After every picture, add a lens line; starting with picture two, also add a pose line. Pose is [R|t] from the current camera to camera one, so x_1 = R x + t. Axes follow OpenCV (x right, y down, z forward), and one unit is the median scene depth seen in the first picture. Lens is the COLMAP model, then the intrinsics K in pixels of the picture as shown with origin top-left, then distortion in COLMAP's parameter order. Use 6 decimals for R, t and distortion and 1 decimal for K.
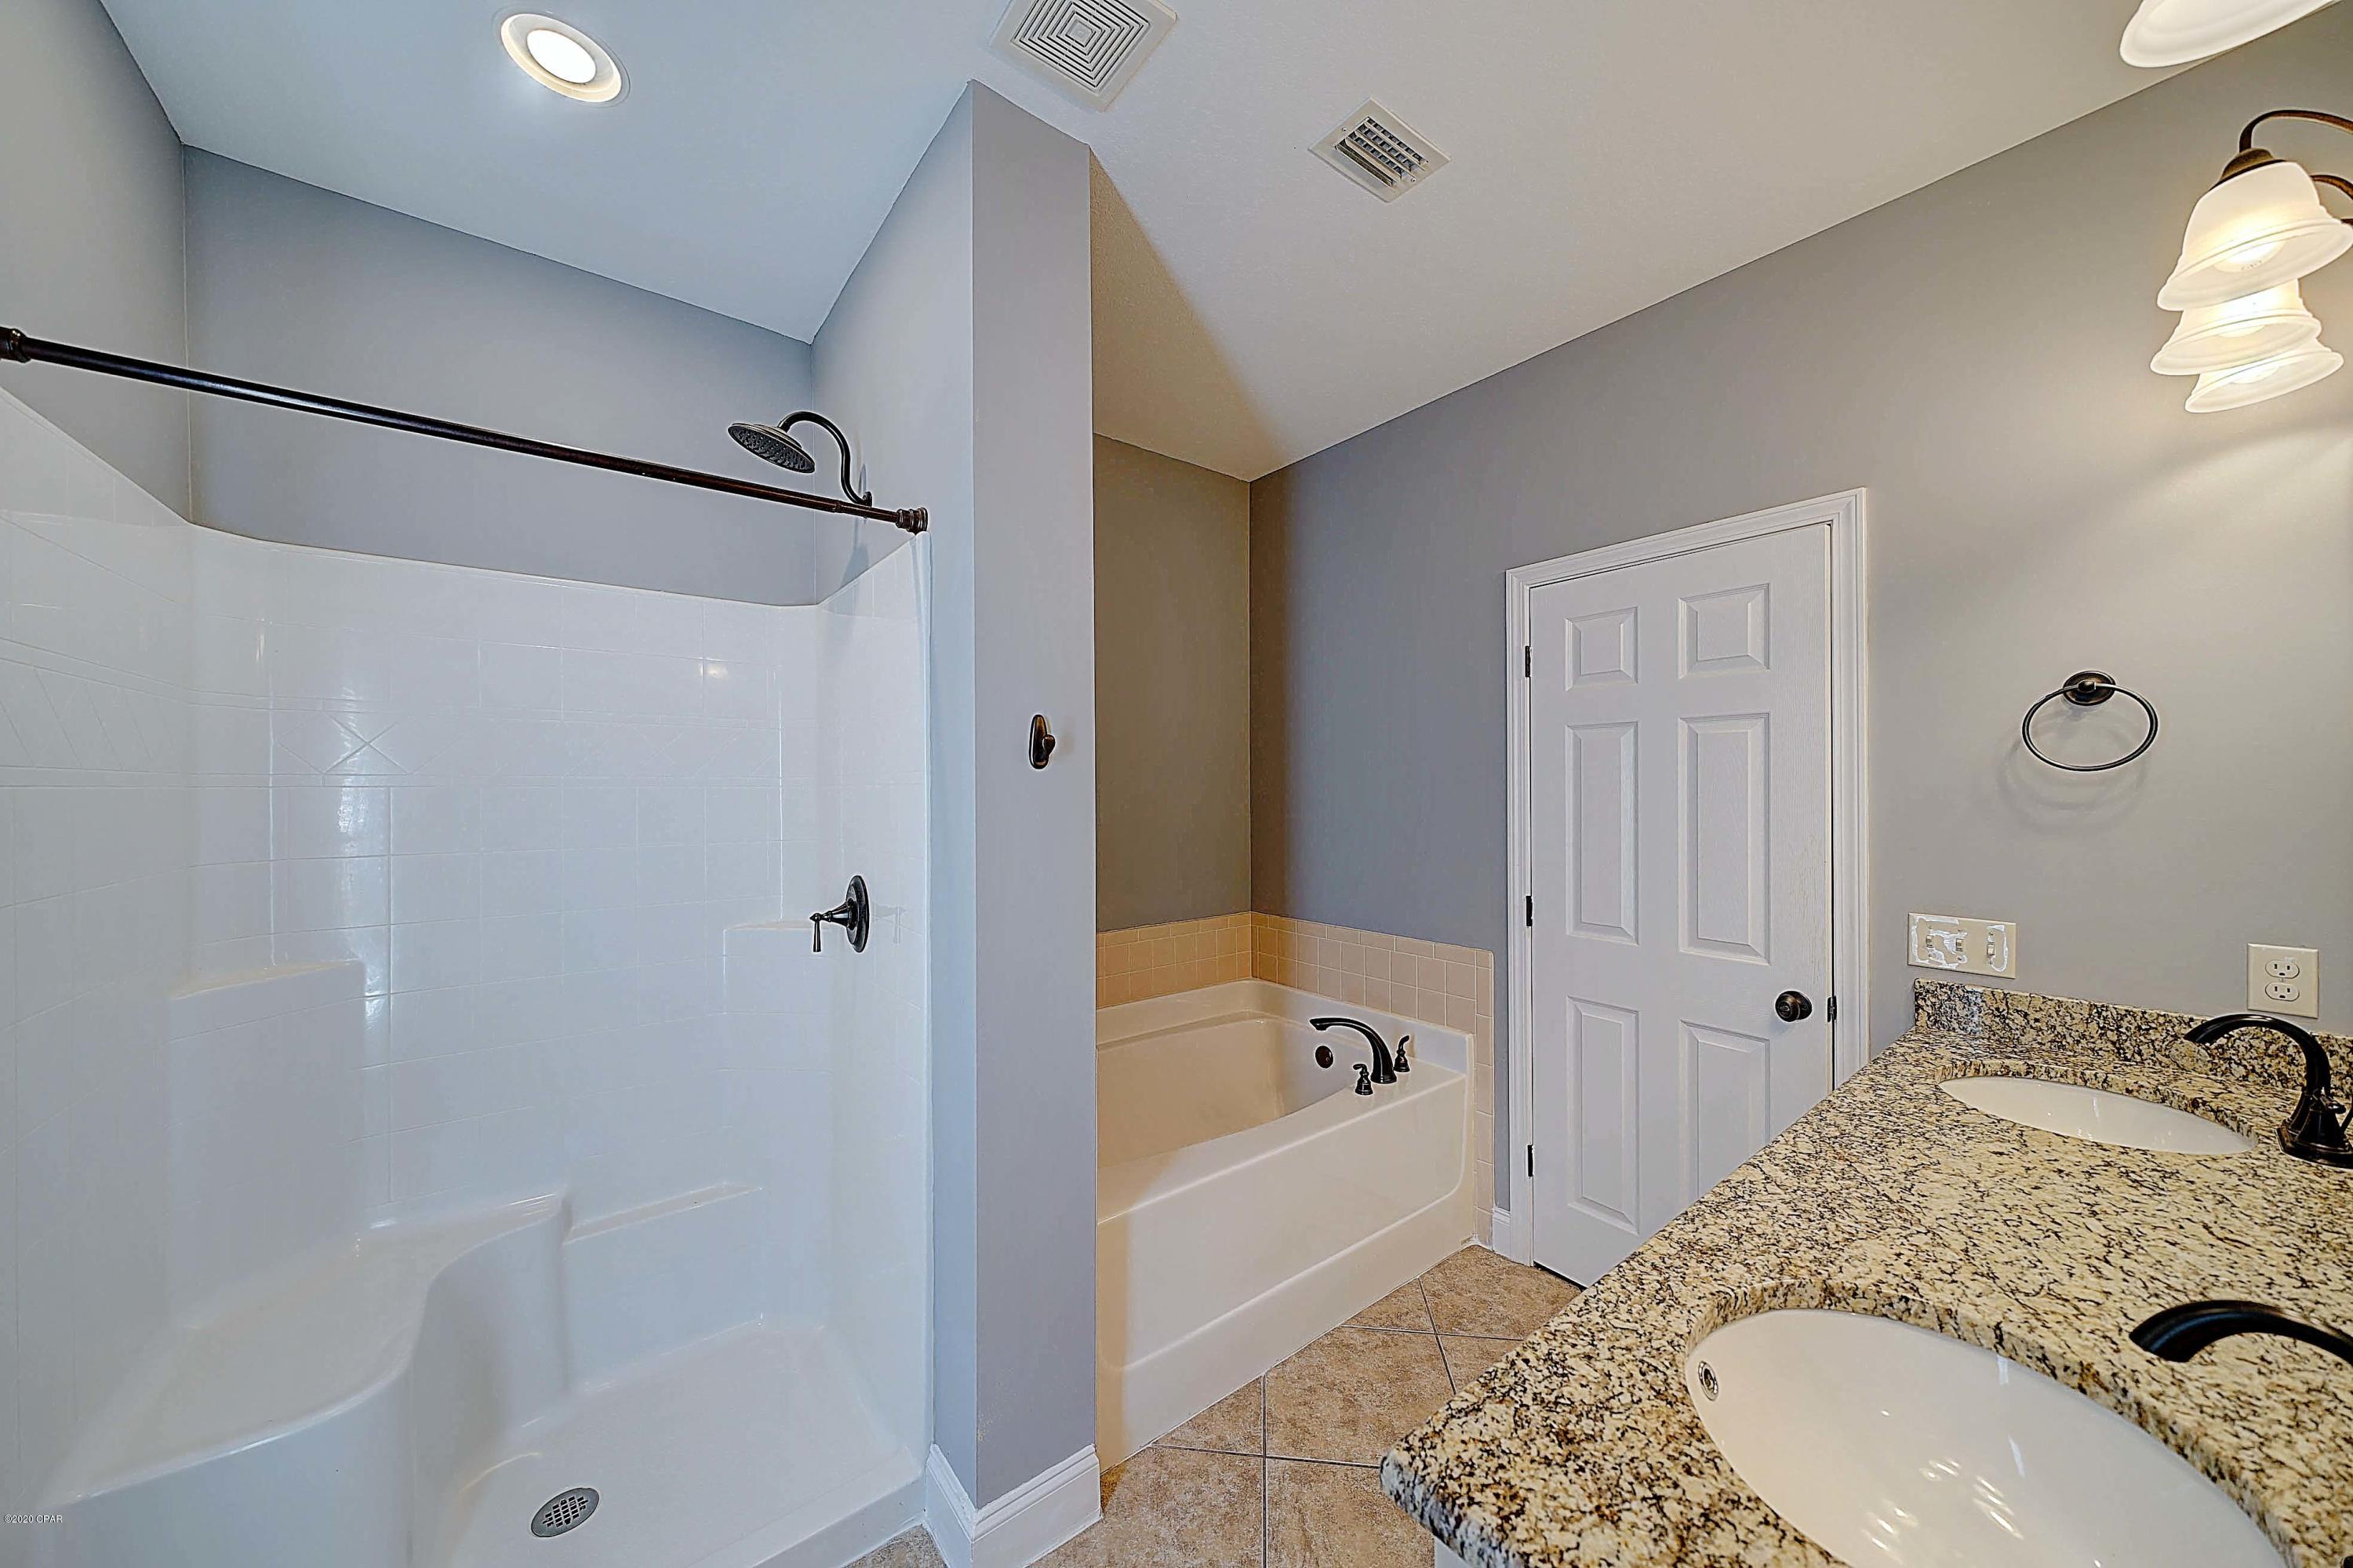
lens RADIAL K [[814.6, 0, 1159.0], [0, 814.6, 784.1], [0, 0, 1]] dist [0.000104, -0.000028]
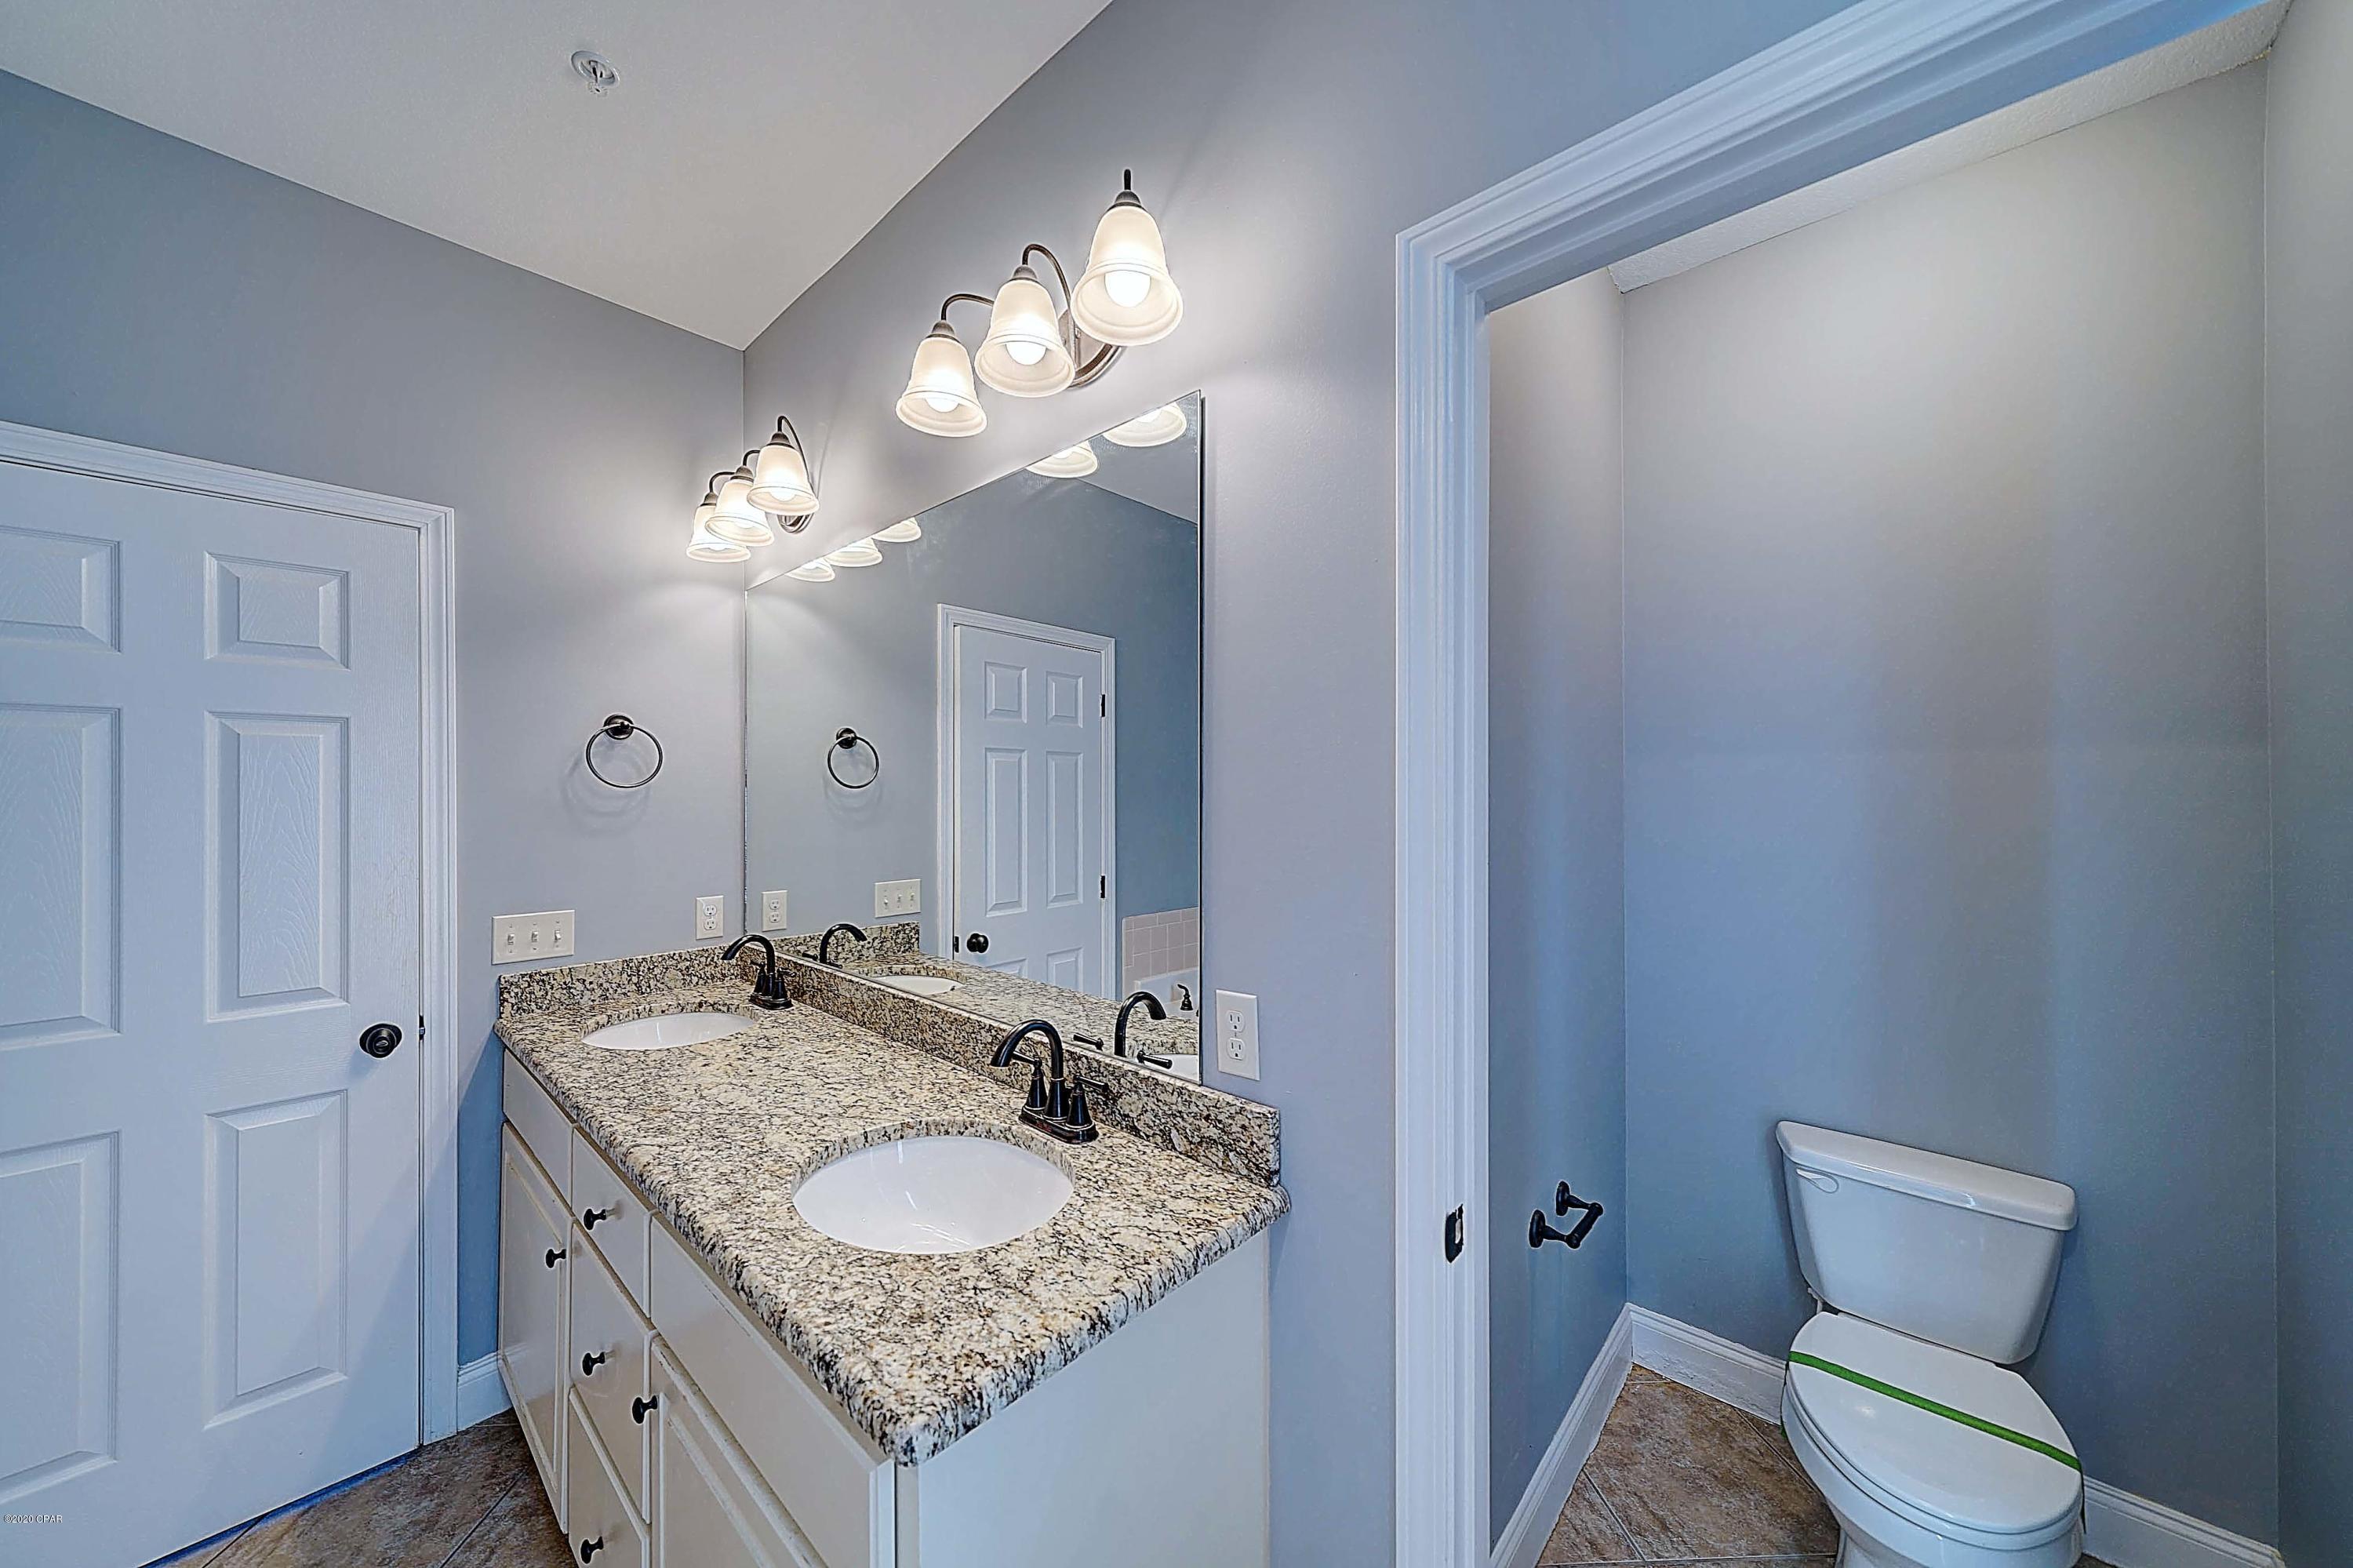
lens RADIAL K [[802.4, 0, 1162.3], [0, 802.4, 789.9], [0, 0, 1]] dist [0.000769, -0.000069]
pose [[-0.174149, 0.007657, 0.984690, -0.330188], [0.004999, 0.999964, -0.006892, 0.001275], [-0.984707, 0.003723, -0.174181, 0.354409]]
